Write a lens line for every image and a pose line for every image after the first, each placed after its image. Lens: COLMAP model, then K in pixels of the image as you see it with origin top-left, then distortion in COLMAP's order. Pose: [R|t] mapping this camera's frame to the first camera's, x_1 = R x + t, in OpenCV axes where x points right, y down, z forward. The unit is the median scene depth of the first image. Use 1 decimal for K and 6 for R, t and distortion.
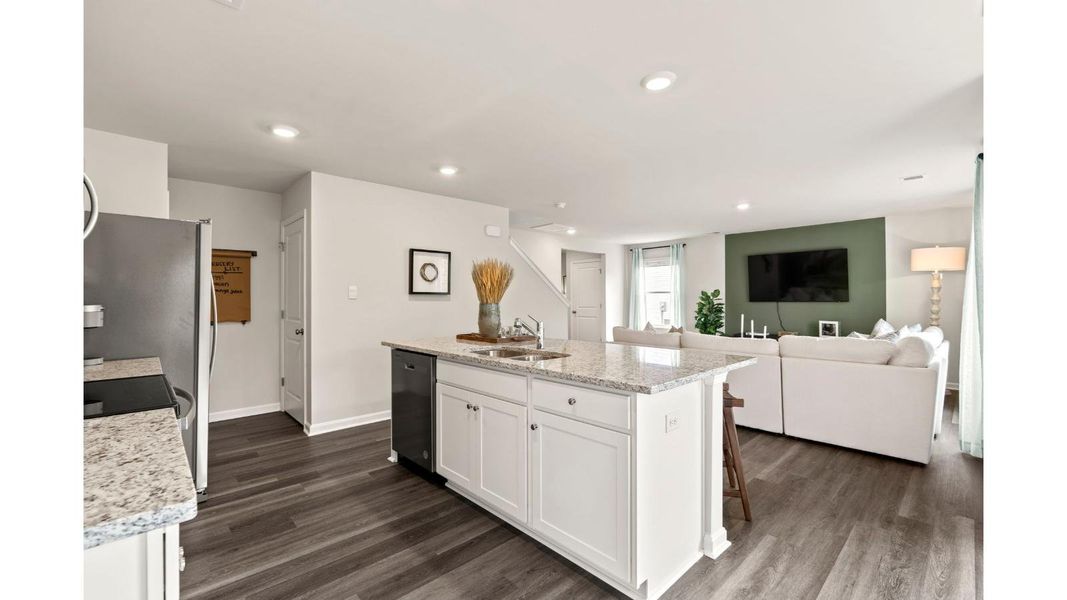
lens RADIAL K [[412.8, 0, 527.3], [0, 412.8, 295.5], [0, 0, 1]] dist [-0.003723, -0.000065]
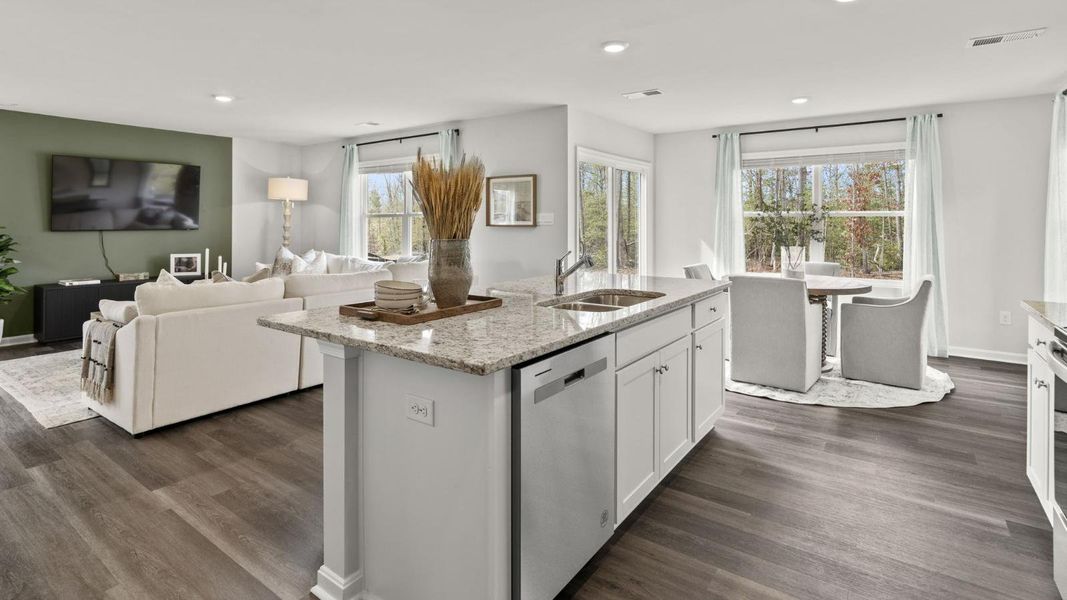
lens RADIAL K [[520.9, 0, 533.0], [0, 520.9, 221.2], [0, 0, 1]] dist [-0.003203, -0.000393]
pose [[-0.196569, 0.004463, 0.980480, -0.739384], [-0.007380, 0.999955, -0.006032, -0.000808], [-0.980462, -0.008422, -0.196527, 1.009784]]
